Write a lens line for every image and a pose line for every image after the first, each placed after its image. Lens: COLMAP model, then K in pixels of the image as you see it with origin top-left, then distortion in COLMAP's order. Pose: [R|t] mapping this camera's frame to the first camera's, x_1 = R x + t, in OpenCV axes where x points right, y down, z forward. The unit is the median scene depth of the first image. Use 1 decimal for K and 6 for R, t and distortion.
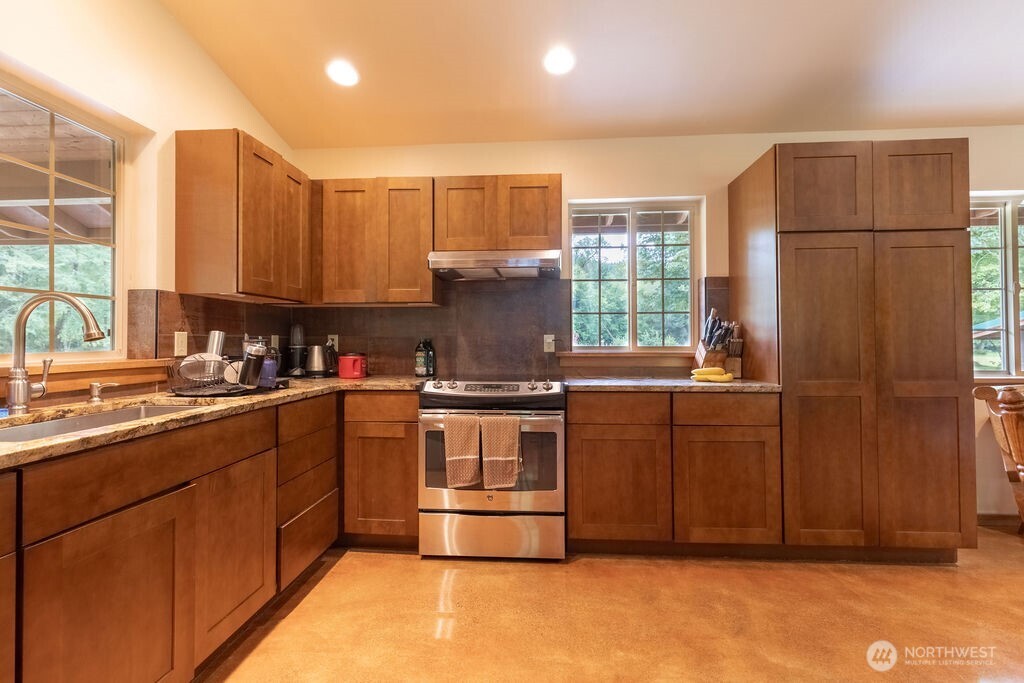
lens RADIAL K [[459.7, 0, 513.8], [0, 459.7, 335.9], [0, 0, 1]] dist [0.003350, 0.000134]
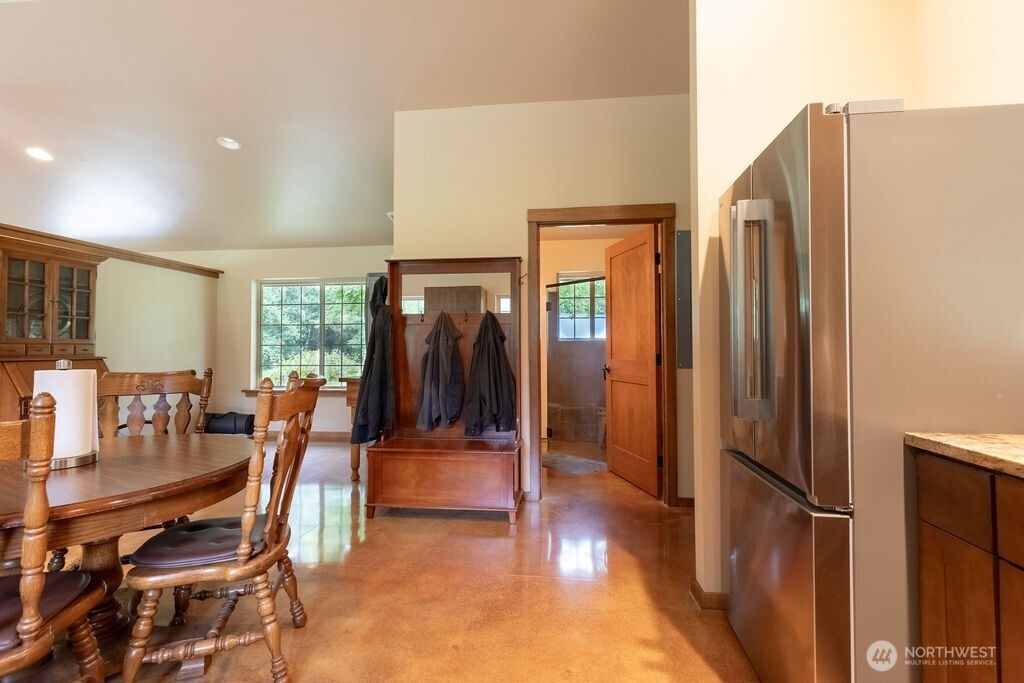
lens RADIAL K [[486.4, 0, 514.9], [0, 486.4, 337.2], [0, 0, 1]] dist [0.002496, 0.000349]
pose [[-0.998603, 0.008322, 0.052189, -0.043021], [0.006529, 0.999386, -0.034429, 0.010732], [-0.052443, -0.034041, -0.998044, 0.857223]]
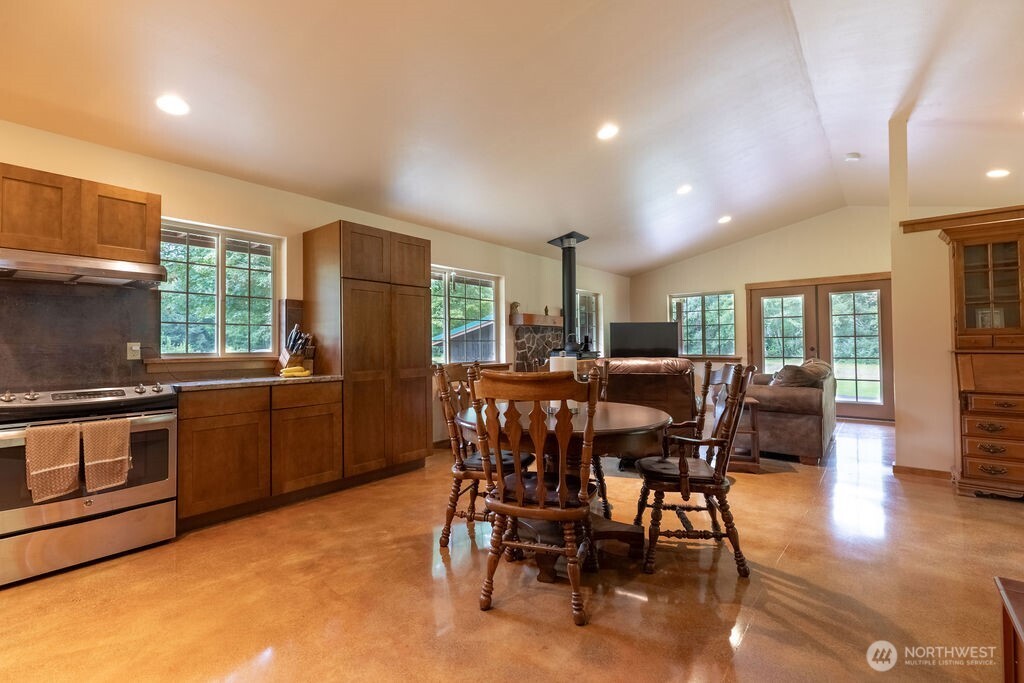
lens RADIAL K [[459.7, 0, 513.8], [0, 459.7, 335.9], [0, 0, 1]] dist [0.003350, 0.000134]
pose [[0.578620, 0.014948, 0.815460, -0.345442], [-0.002439, 0.999859, -0.016598, -0.003156], [-0.815593, 0.007615, 0.578575, -0.361494]]
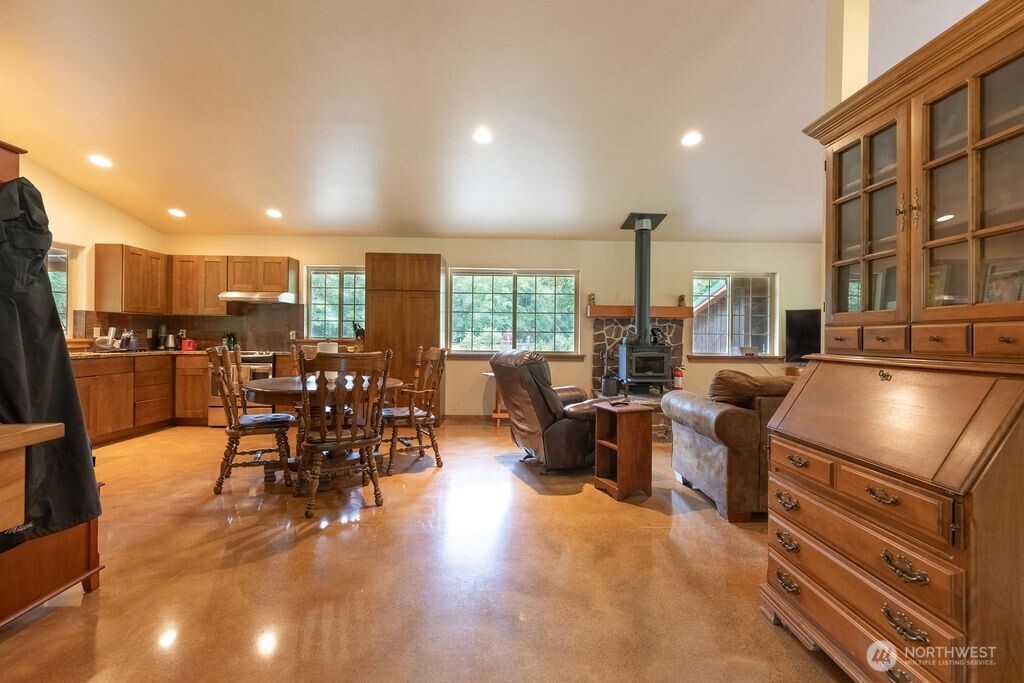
lens RADIAL K [[459.7, 0, 513.8], [0, 459.7, 335.9], [0, 0, 1]] dist [0.003350, 0.000134]
pose [[0.996845, 0.013631, 0.078195, 1.148776], [-0.014363, 0.999858, 0.008804, -0.016618], [-0.078064, -0.009900, 0.996899, -1.431892]]
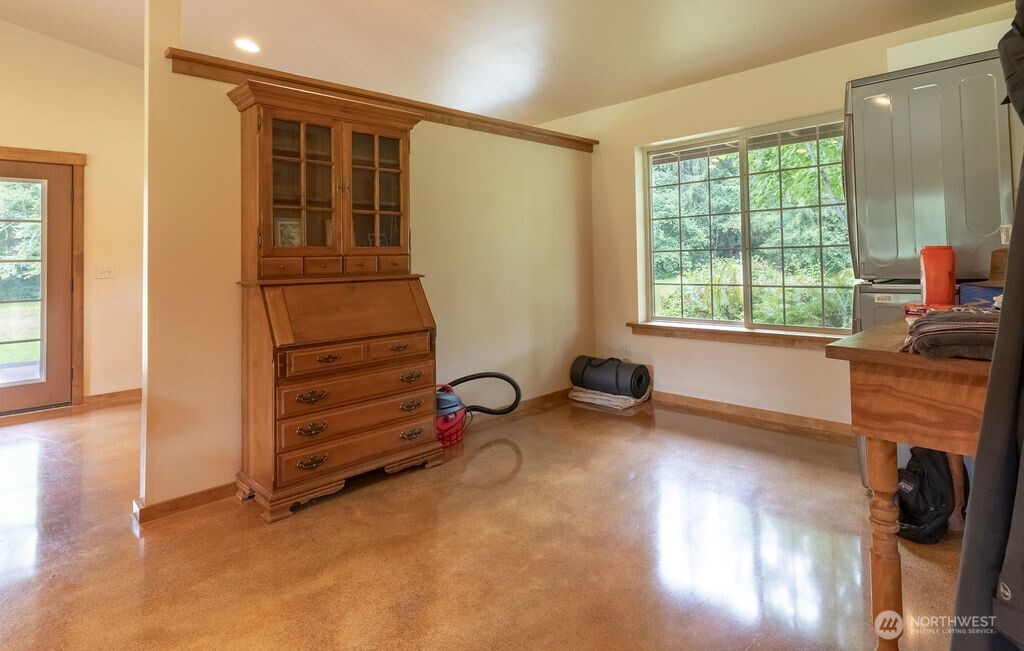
lens RADIAL K [[546.7, 0, 612.0], [0, 546.7, 241.0], [0, 0, 1]] dist [0.003265, 0.000585]
pose [[-0.800177, 0.039766, 0.598444, 0.499478], [0.017953, 0.998941, -0.042373, -0.006072], [-0.599495, -0.023162, -0.800043, -0.204751]]
